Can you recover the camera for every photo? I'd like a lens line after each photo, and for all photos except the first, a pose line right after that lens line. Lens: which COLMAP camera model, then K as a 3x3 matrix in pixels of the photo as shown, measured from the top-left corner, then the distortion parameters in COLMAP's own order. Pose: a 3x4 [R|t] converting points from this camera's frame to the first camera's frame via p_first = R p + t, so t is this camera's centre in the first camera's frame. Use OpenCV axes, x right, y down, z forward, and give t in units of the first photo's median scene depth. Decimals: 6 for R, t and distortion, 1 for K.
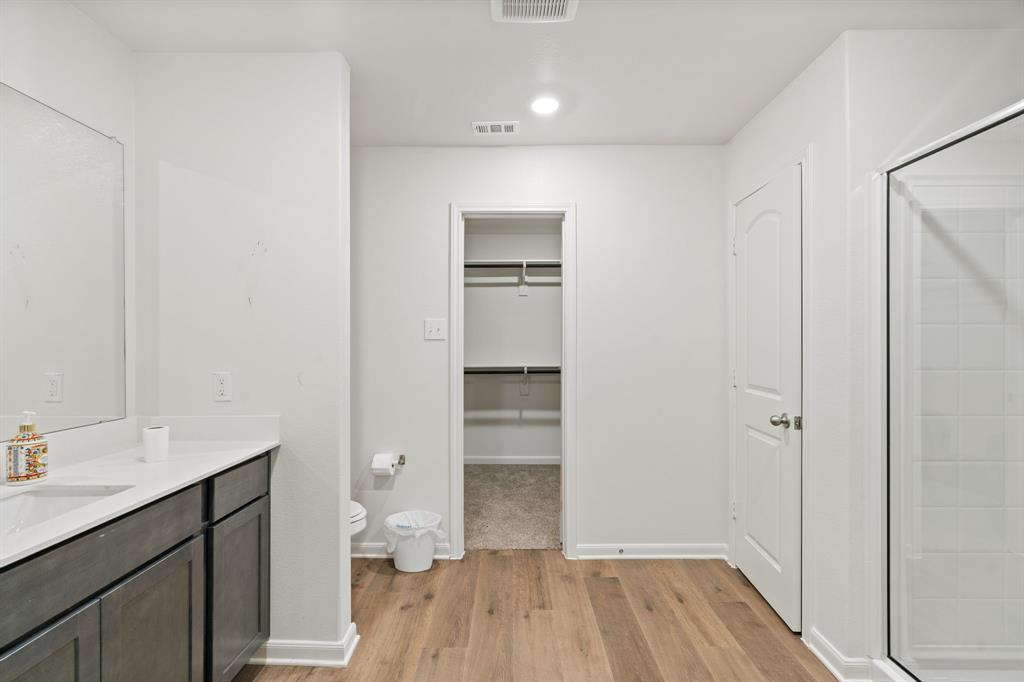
lens RADIAL K [[467.2, 0, 508.2], [0, 467.2, 348.6], [0, 0, 1]] dist [-0.001501, 0.002207]
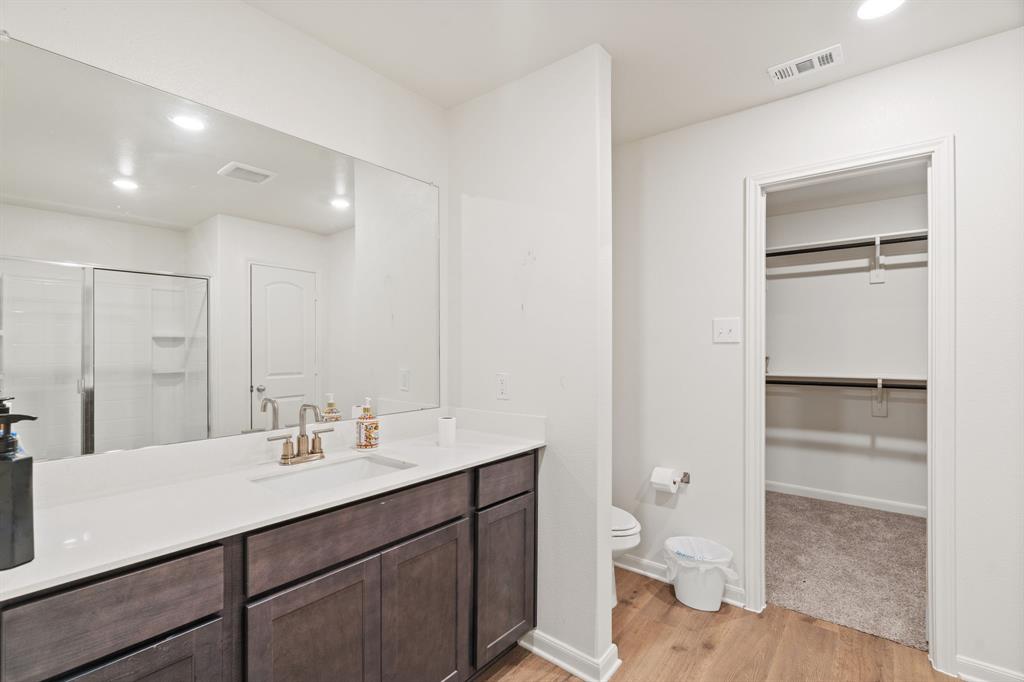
lens RADIAL K [[467.2, 0, 508.2], [0, 467.2, 348.6], [0, 0, 1]] dist [-0.001501, 0.002207]
pose [[0.783744, 0.002403, -0.621080, 0.065687], [-0.007058, 0.999962, -0.005037, -0.001581], [0.621044, 0.008331, 0.783731, 0.098601]]
